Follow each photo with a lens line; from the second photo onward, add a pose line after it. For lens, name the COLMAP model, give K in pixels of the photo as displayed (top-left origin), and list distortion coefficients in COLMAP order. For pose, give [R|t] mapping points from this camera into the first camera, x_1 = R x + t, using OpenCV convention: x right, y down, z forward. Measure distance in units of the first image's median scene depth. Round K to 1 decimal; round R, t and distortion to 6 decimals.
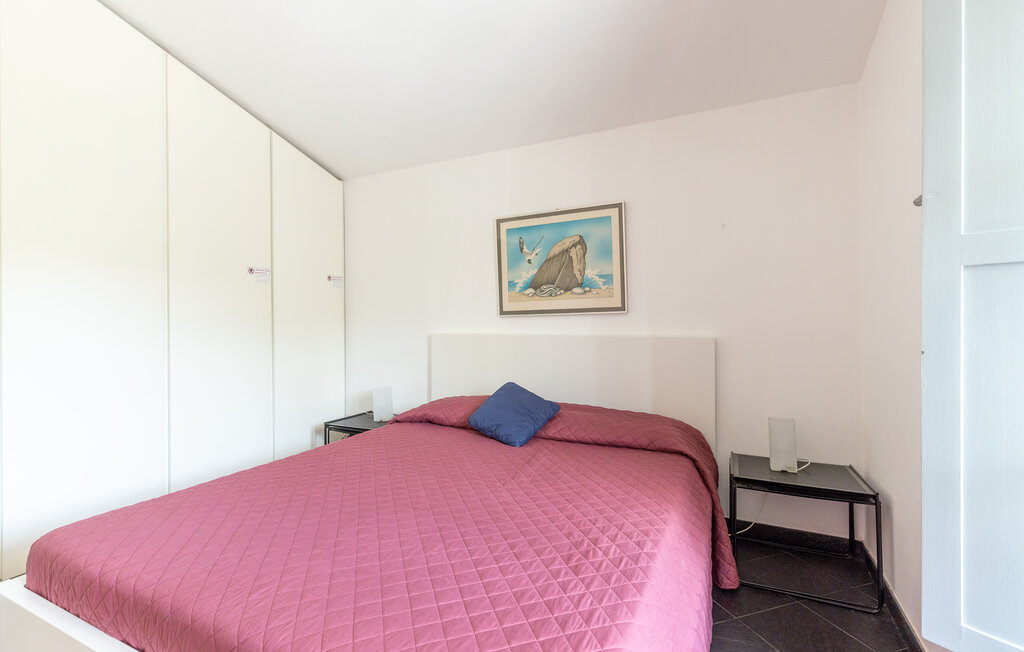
lens RADIAL K [[474.5, 0, 508.3], [0, 474.5, 323.1], [0, 0, 1]] dist [-0.000022, 0.000067]
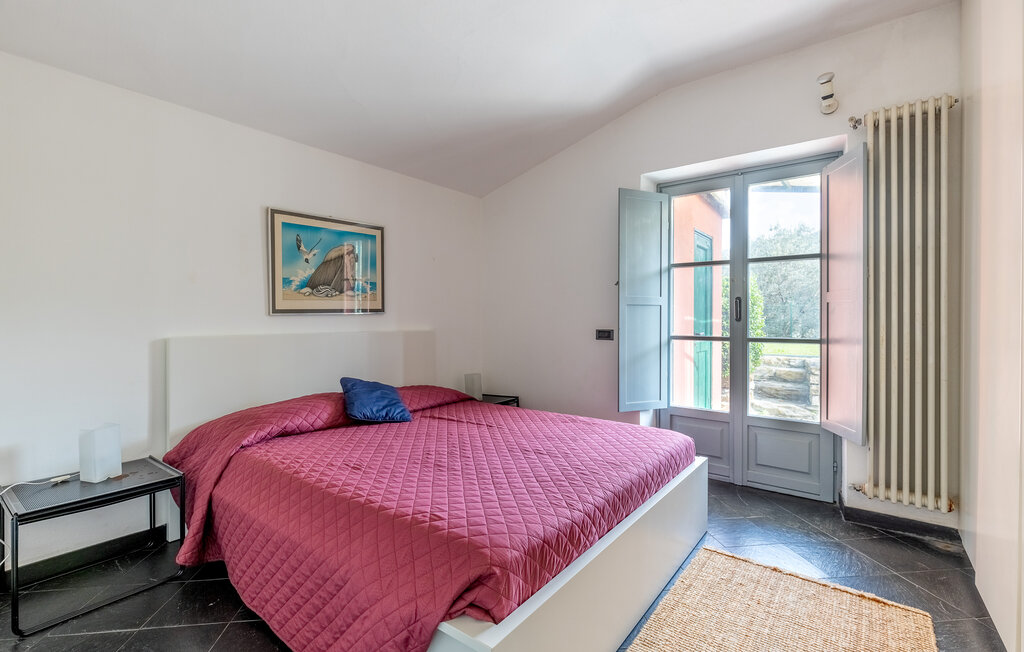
lens RADIAL K [[474.5, 0, 508.3], [0, 474.5, 323.1], [0, 0, 1]] dist [-0.000022, 0.000067]
pose [[0.172090, -0.011685, 0.985012, -0.869455], [-0.002124, 0.999923, 0.012233, -0.010903], [-0.985079, -0.004197, 0.172052, 0.404755]]
